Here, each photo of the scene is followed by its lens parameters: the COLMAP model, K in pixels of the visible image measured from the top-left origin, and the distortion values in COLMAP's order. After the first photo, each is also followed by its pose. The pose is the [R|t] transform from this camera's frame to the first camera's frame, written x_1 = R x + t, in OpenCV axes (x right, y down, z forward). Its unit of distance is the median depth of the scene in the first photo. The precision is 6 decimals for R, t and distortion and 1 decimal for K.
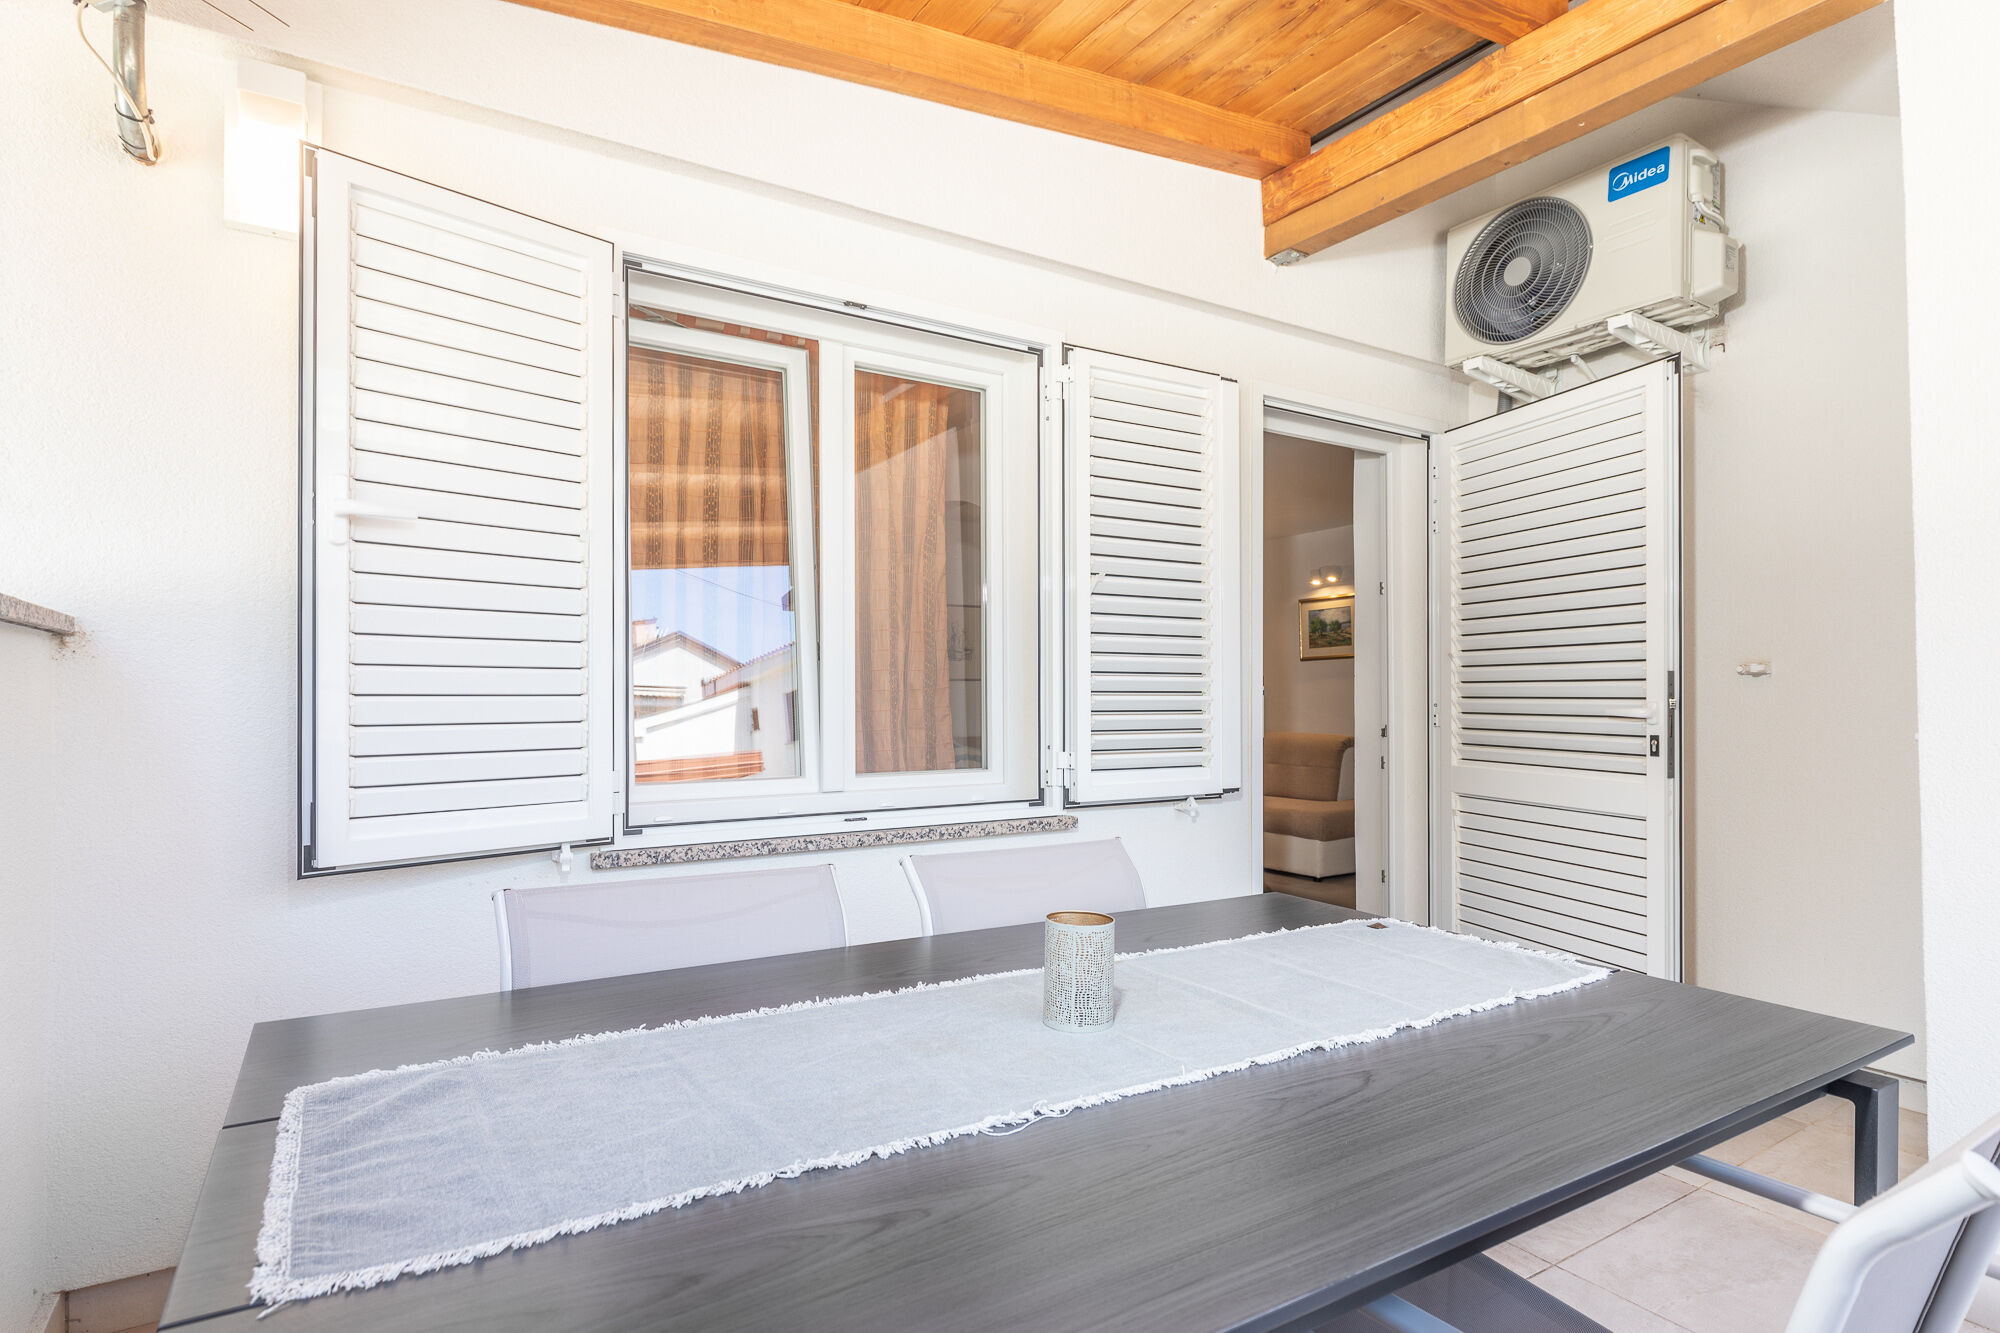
lens RADIAL K [[1021.0, 0, 993.6], [0, 1021.0, 699.3], [0, 0, 1]] dist [-0.001015, 0.002365]
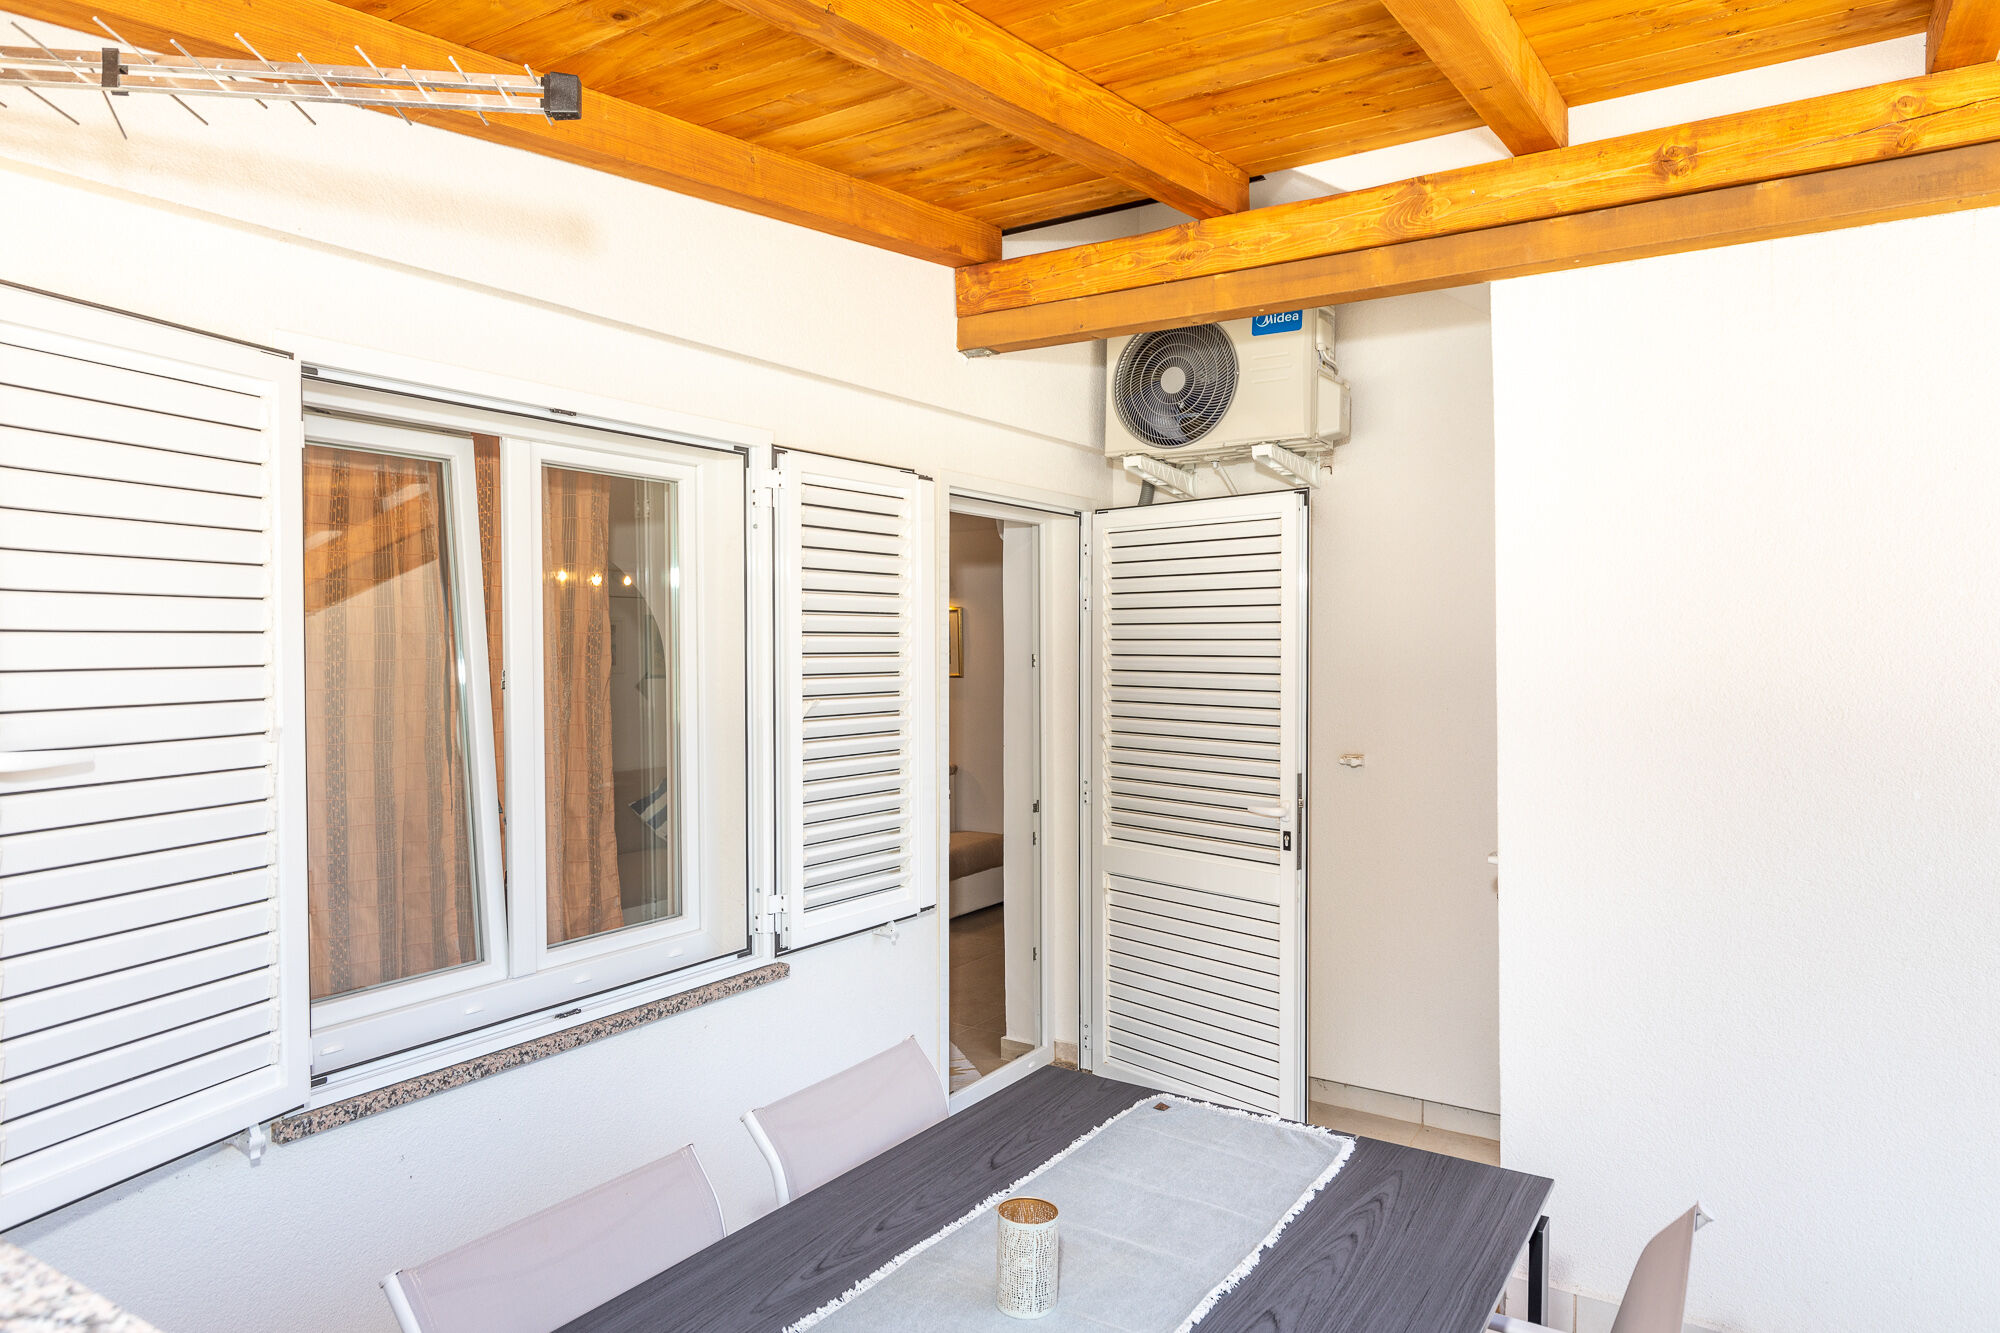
lens RADIAL K [[1235.6, 0, 991.0], [0, 1235.6, 667.4], [0, 0, 1]] dist [0.004940, -0.000328]
pose [[0.906276, -0.002626, 0.422678, -0.214807], [-0.005433, 0.999826, 0.017860, -0.165939], [-0.422651, -0.018482, 0.906104, -0.080997]]
